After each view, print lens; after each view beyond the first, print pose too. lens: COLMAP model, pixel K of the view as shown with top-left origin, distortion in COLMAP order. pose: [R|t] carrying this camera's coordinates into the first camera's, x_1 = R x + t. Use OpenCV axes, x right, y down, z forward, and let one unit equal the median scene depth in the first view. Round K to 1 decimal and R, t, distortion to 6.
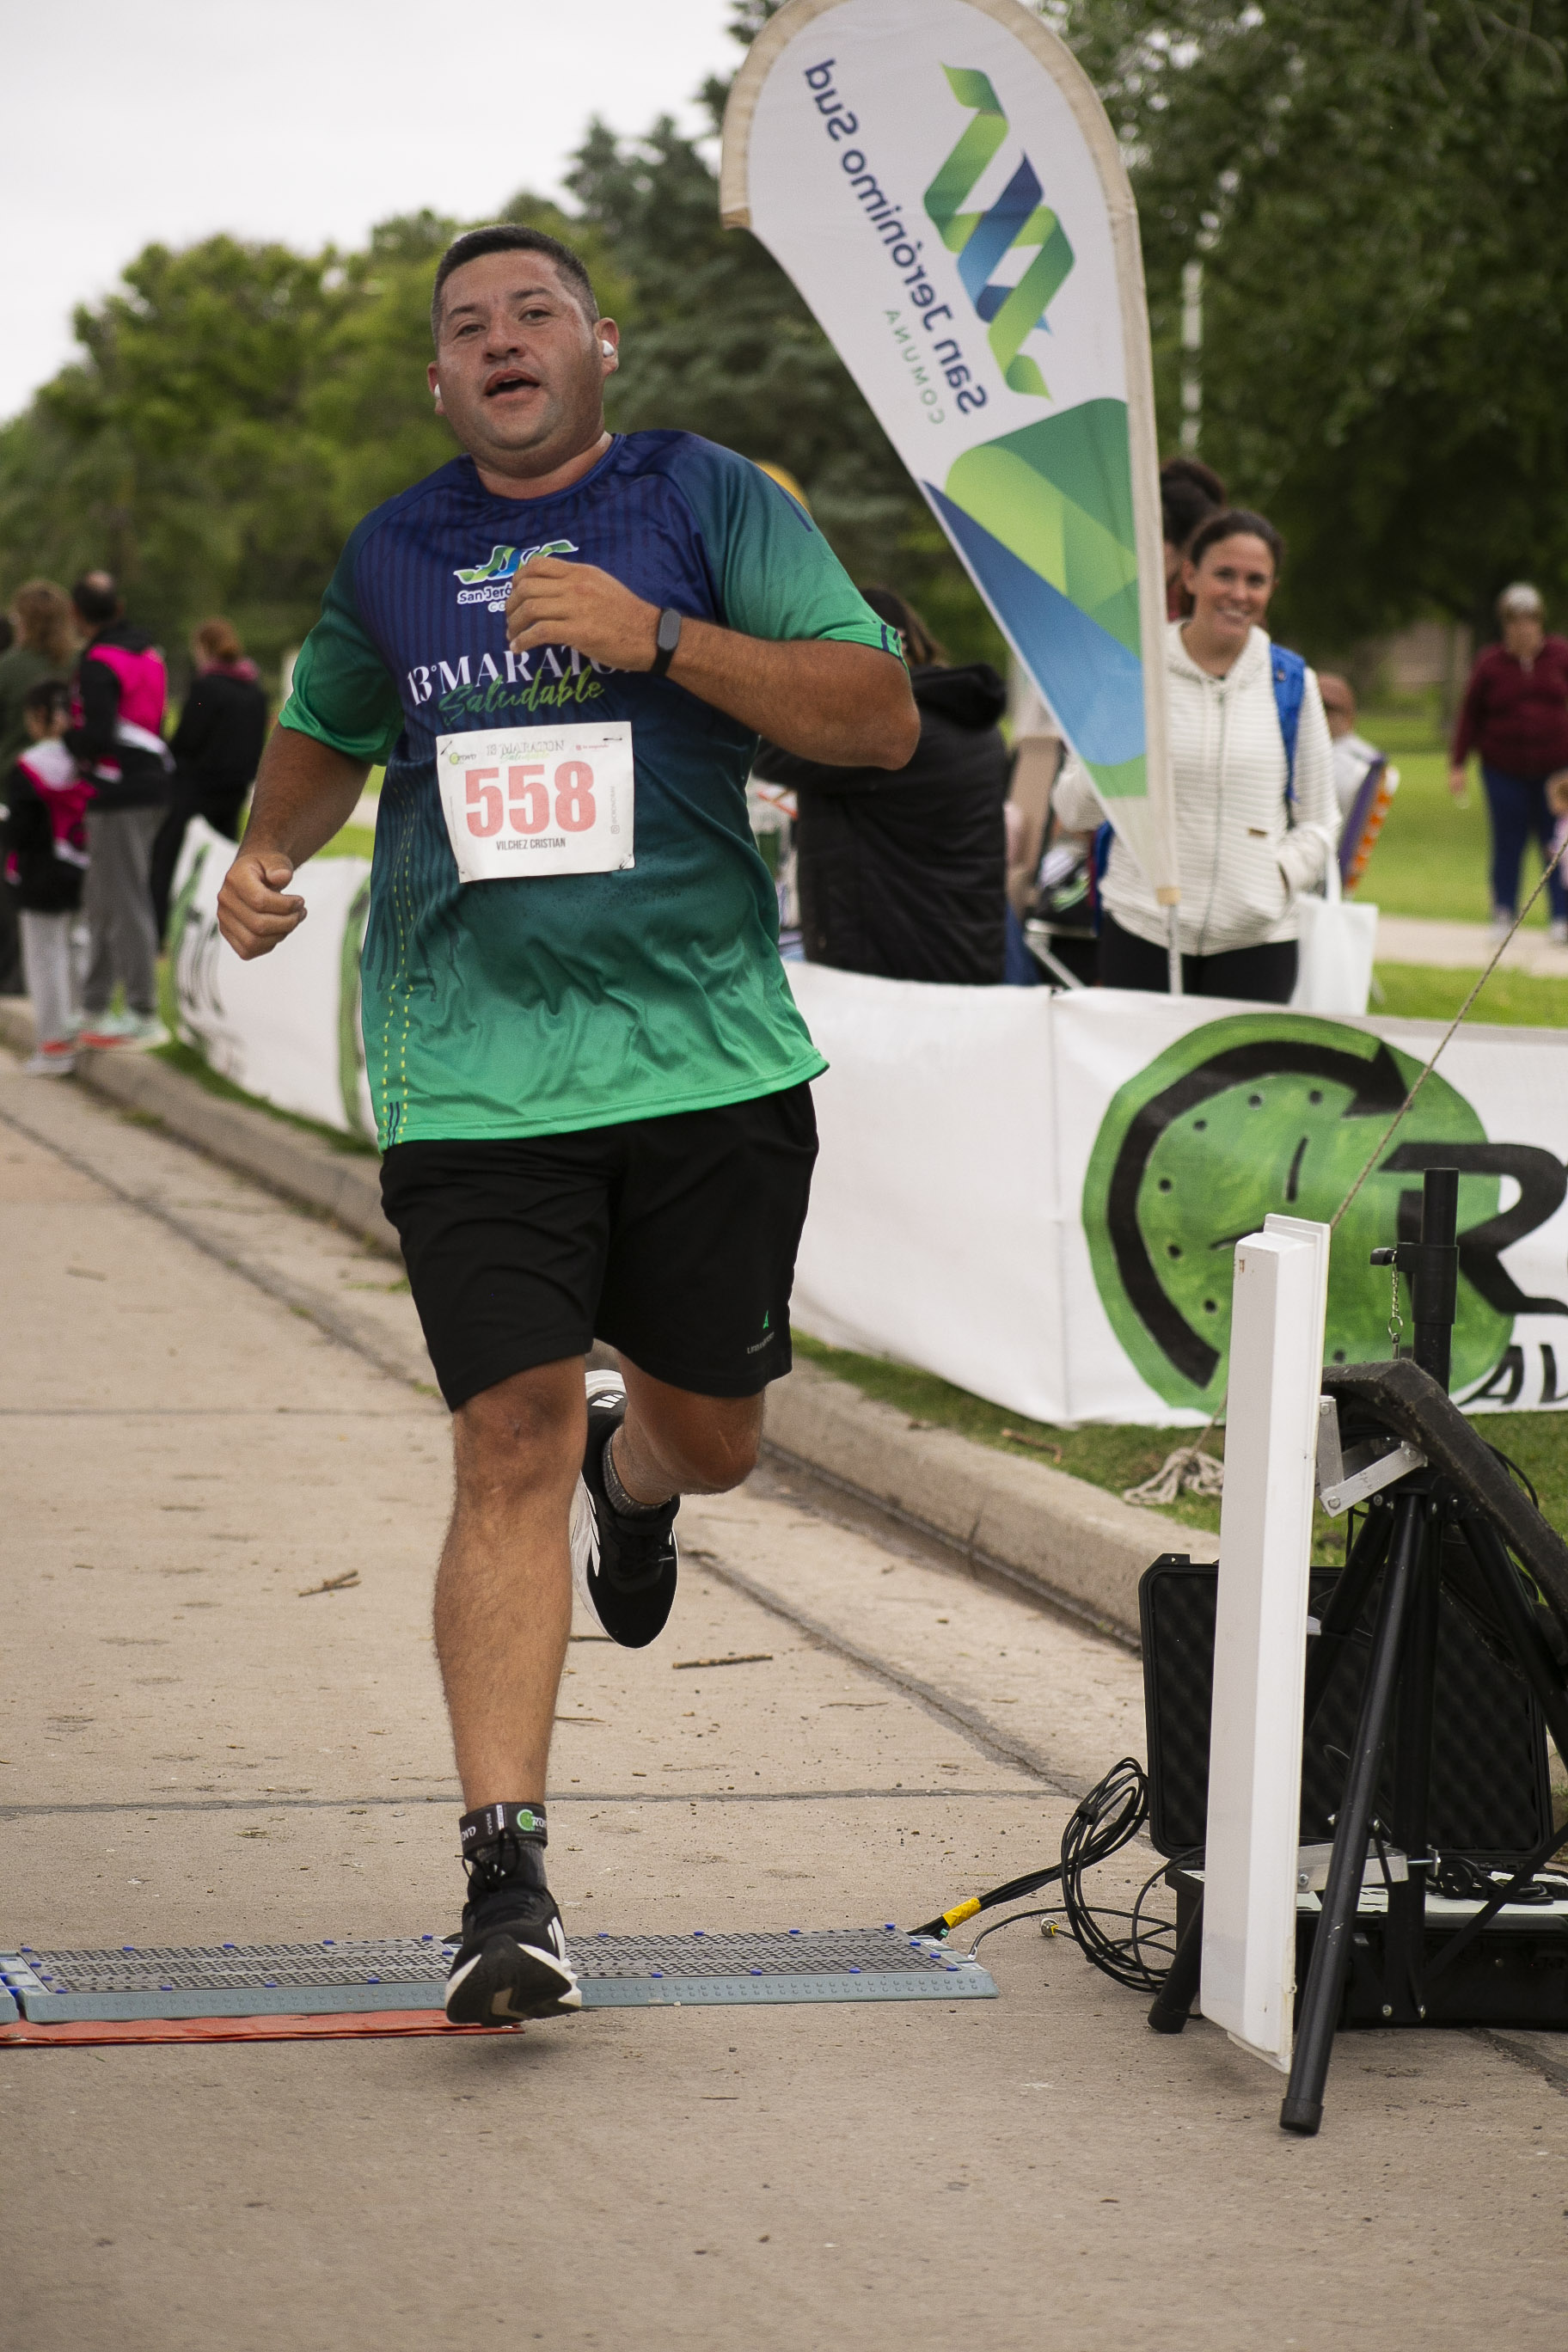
lens RADIAL K [[7607.0, 0, 784.0], [0, 7607.0, 1176.0], [0, 0, 1]] dist [0.505410, 1.596649]
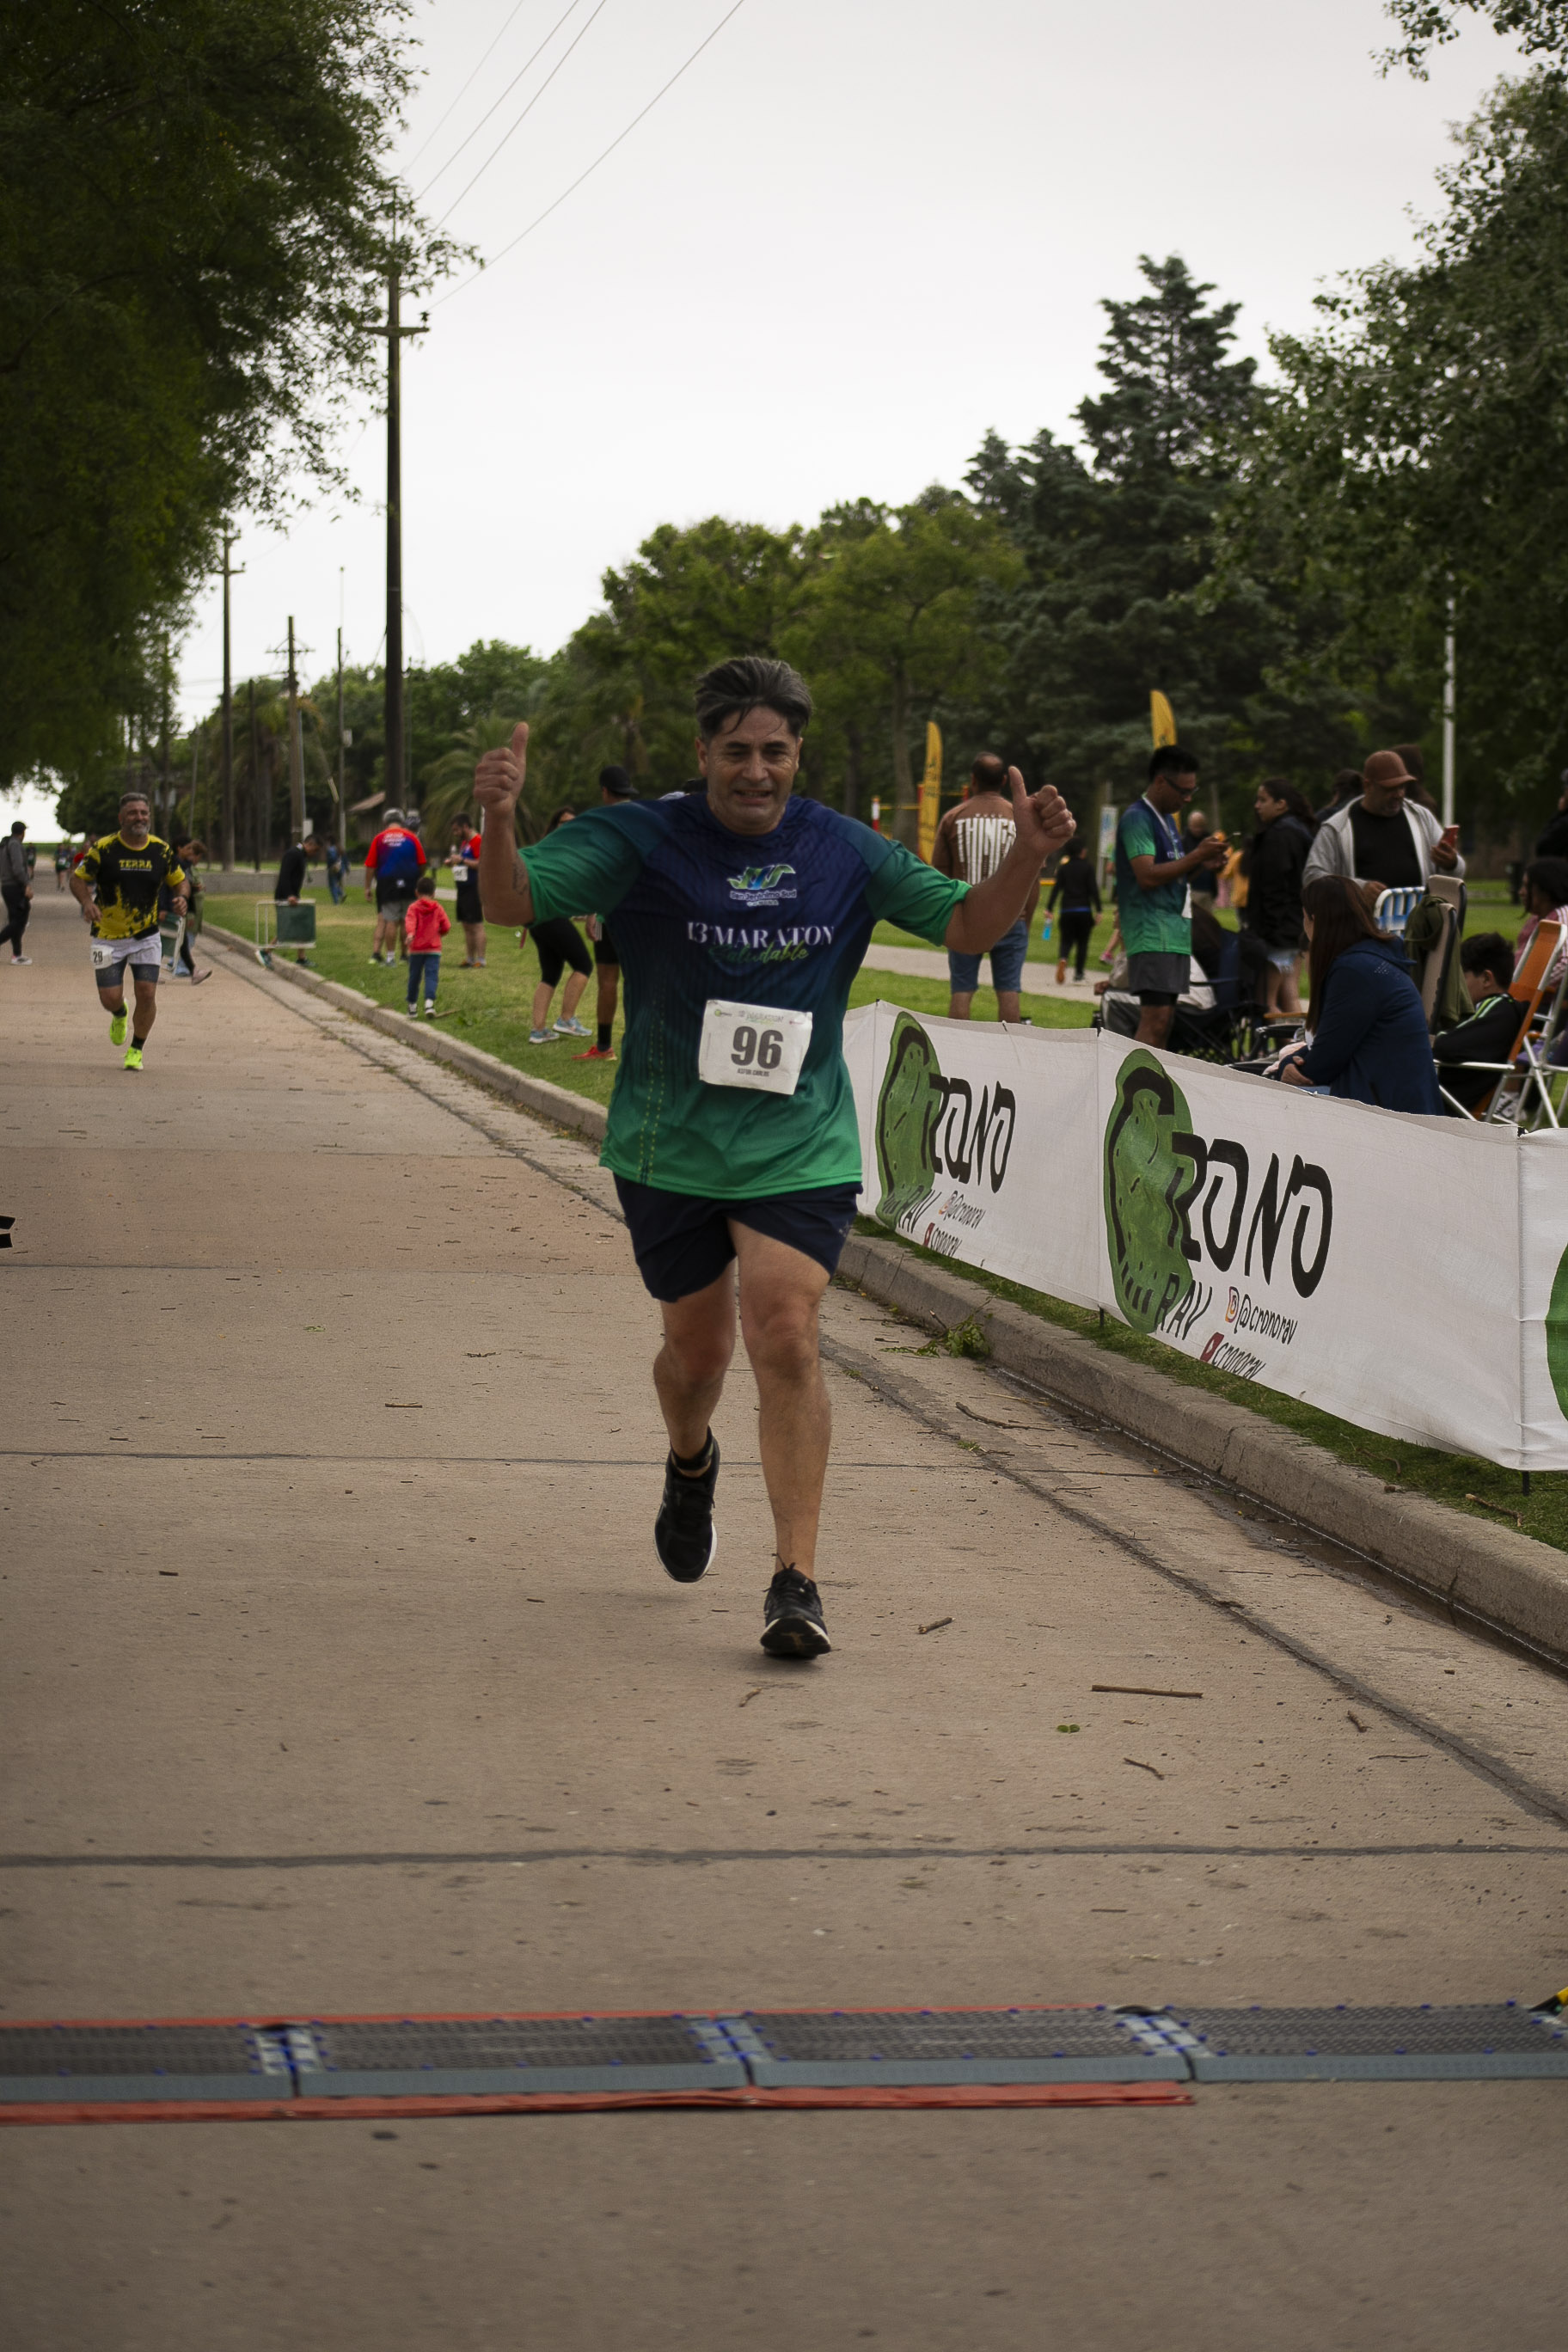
lens RADIAL K [[5572.5, 0, 784.0], [0, 5572.5, 1176.0], [0, 0, 1]] dist [-0.039128, 0.877370]
pose [[0.998553, 0.007908, -0.053188, -0.037410], [-0.008172, 0.999955, -0.004737, -0.013722], [0.053148, 0.005165, 0.998573, 0.134251]]
